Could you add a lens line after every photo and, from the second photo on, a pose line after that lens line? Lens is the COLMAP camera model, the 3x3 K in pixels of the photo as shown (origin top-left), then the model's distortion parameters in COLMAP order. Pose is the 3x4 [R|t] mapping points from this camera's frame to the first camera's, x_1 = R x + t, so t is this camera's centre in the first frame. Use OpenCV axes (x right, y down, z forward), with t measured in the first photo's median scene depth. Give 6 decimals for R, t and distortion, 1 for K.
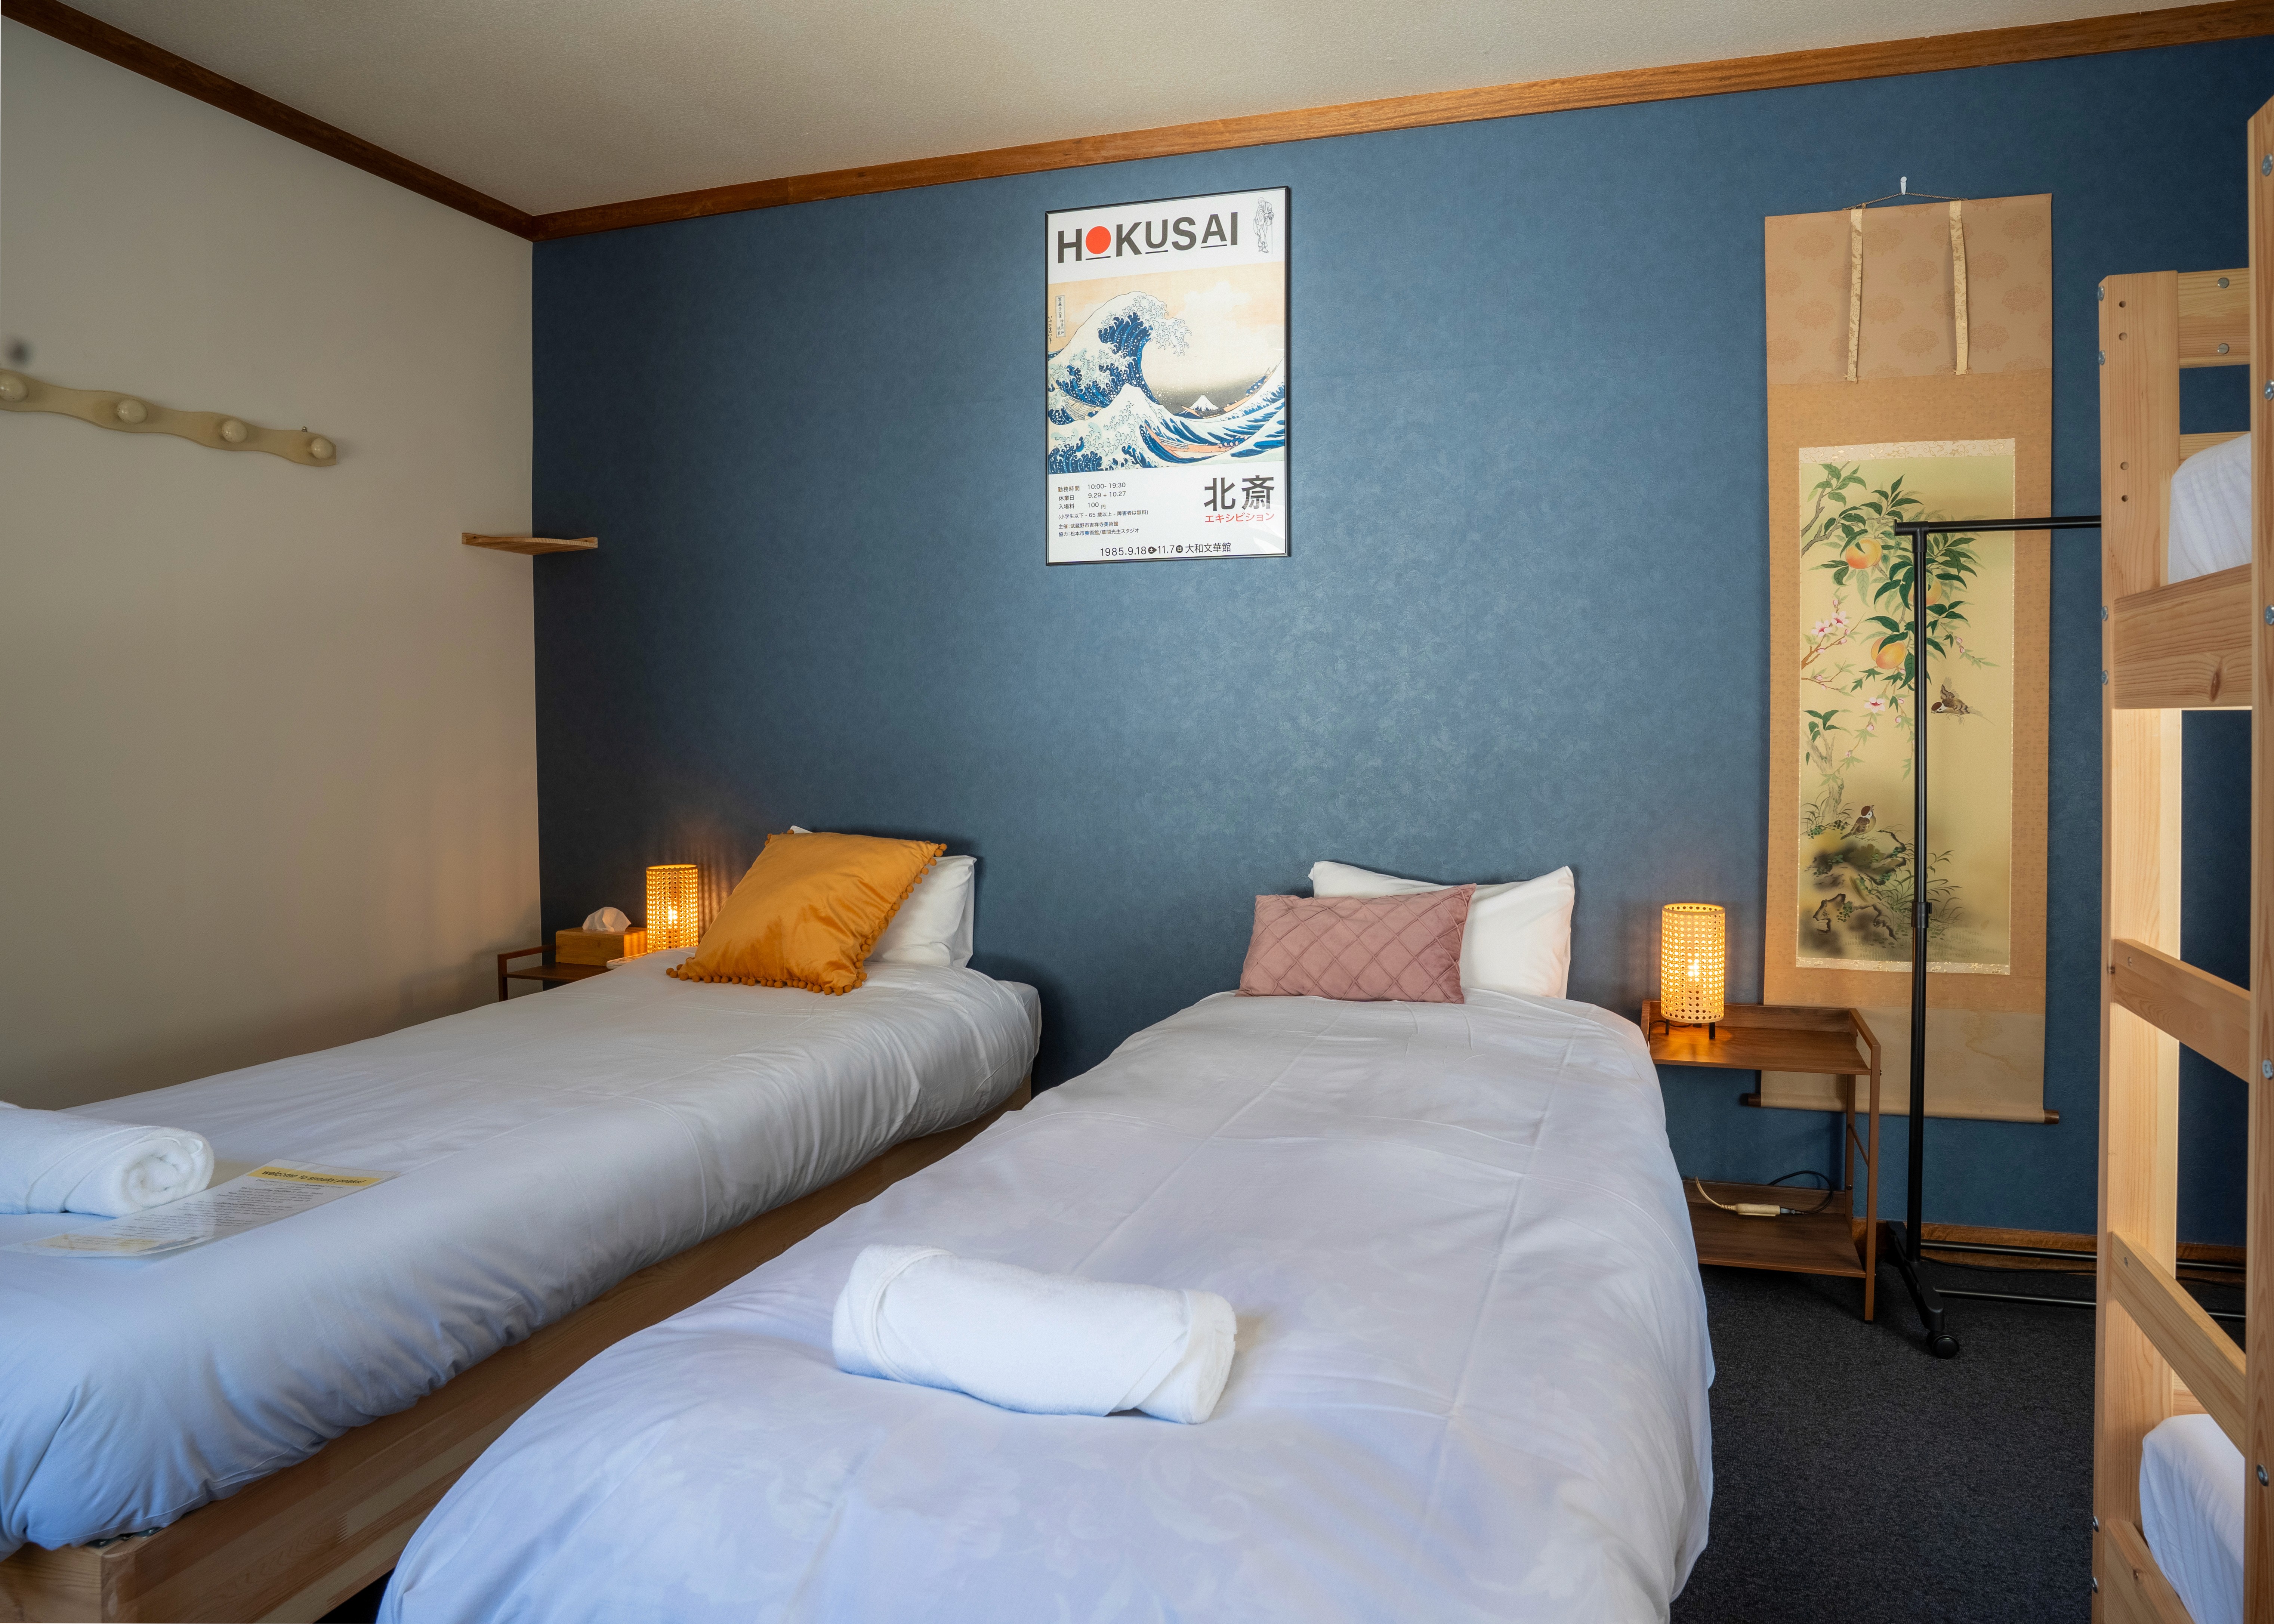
lens RADIAL K [[1204.8, 0, 1140.5], [0, 1204.8, 731.3], [0, 0, 1]] dist [-0.087980, 0.038793]
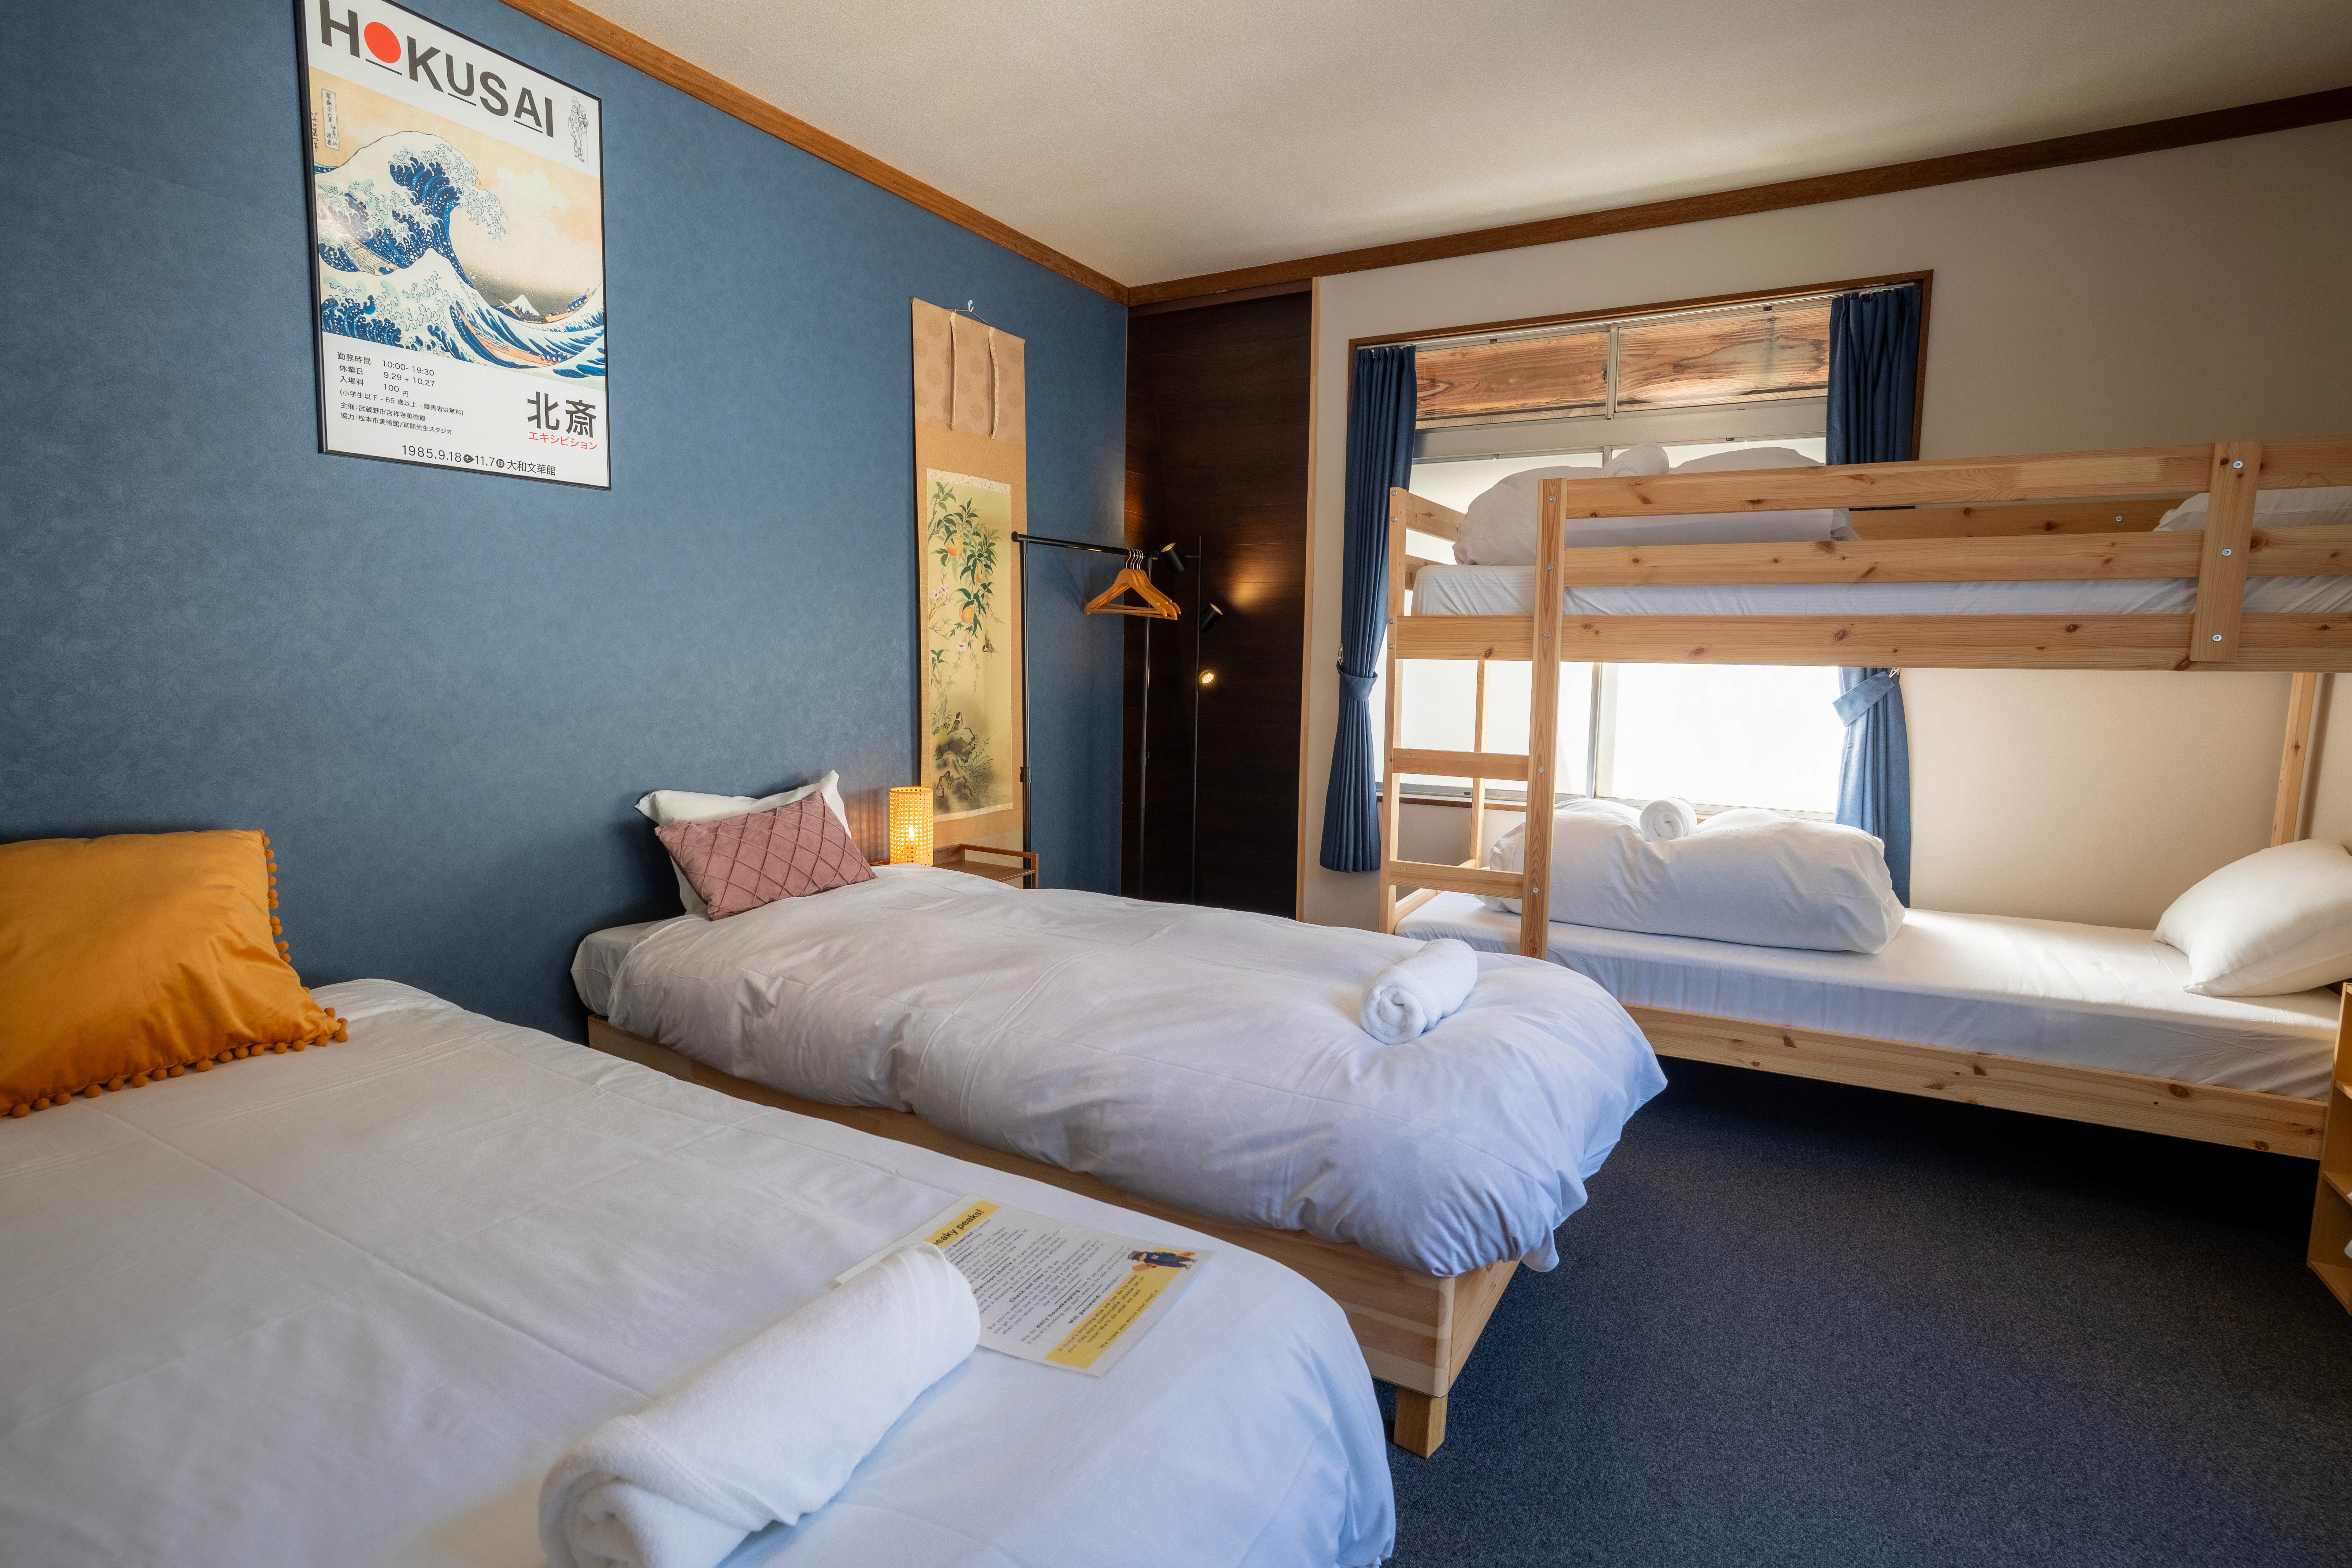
lens RADIAL K [[1124.6, 0, 1176.0], [0, 1124.6, 784.0], [0, 0, 1]] dist [-0.069601, 0.033117]
pose [[0.256603, -0.104081, 0.960897, -0.653408], [0.011103, 0.994437, 0.104749, 0.005610], [-0.966453, -0.016210, 0.256331, 0.306297]]
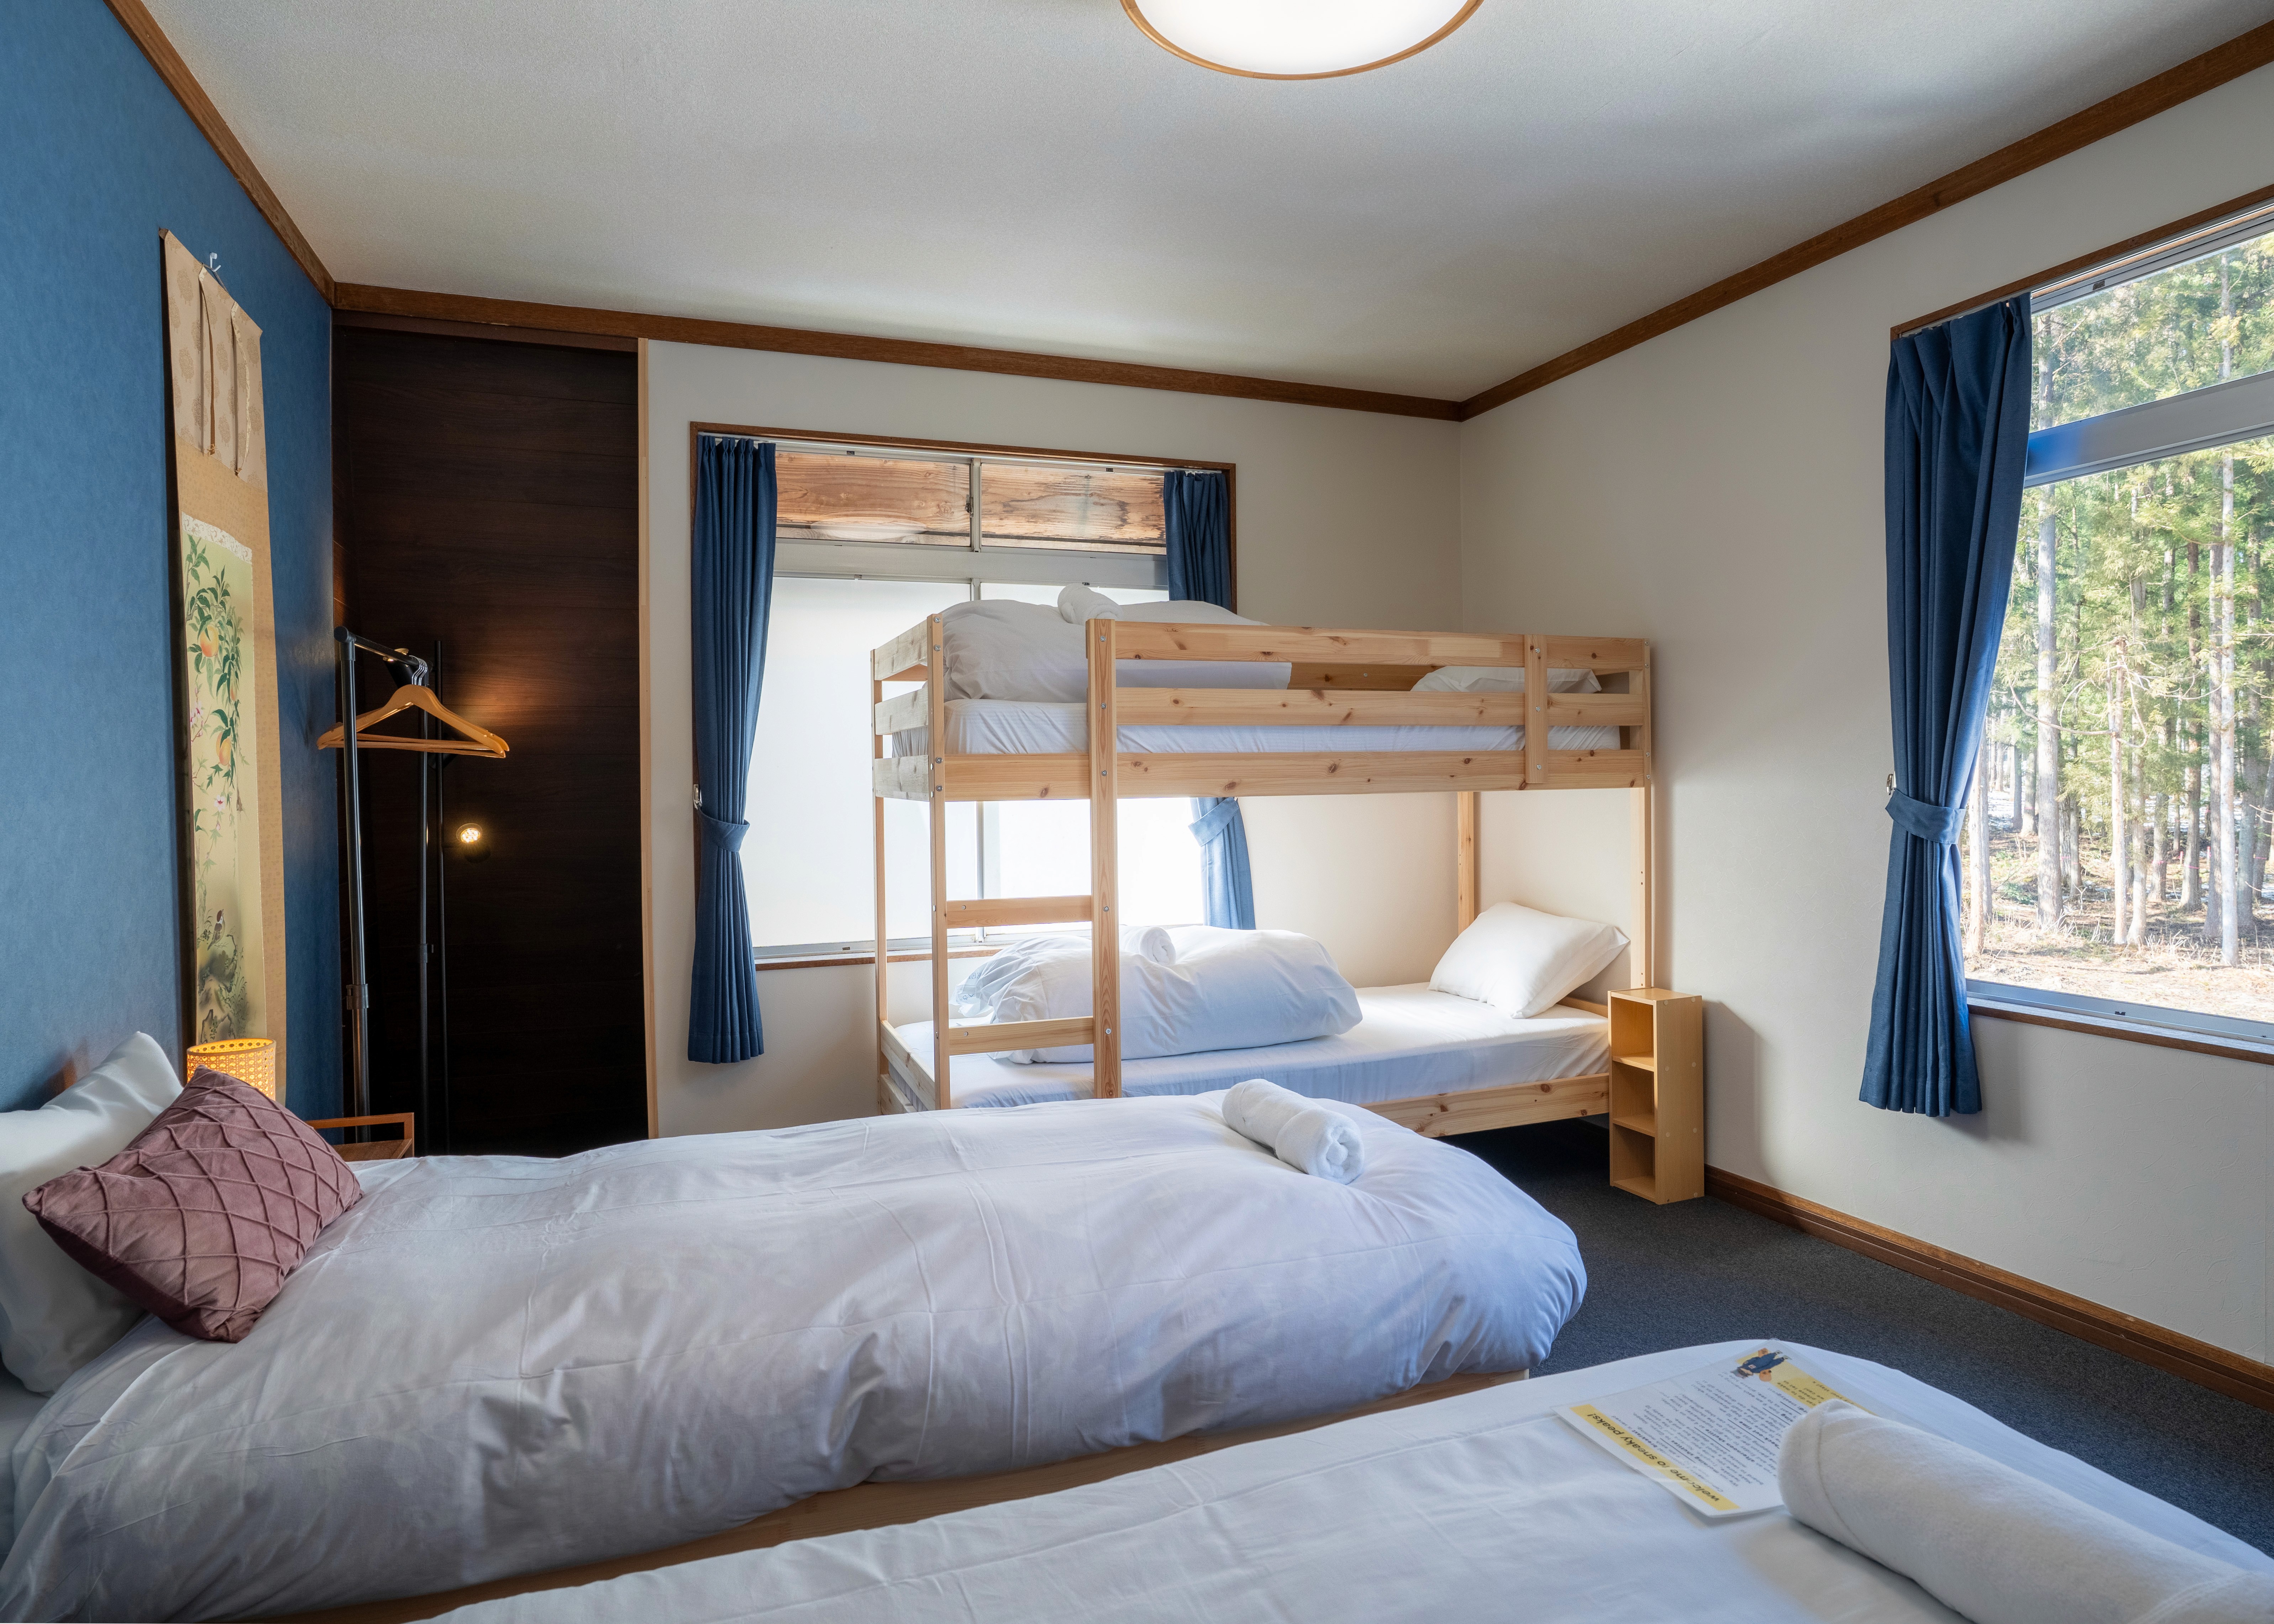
lens RADIAL K [[1278.3, 0, 1136.5], [0, 1278.3, 800.6], [0, 0, 1]] dist [-0.062478, 0.045377]
pose [[-0.569702, -0.001471, 0.821850, -0.554144], [0.035008, 0.999047, 0.026056, -0.022032], [-0.821106, 0.043616, -0.569107, 0.858235]]
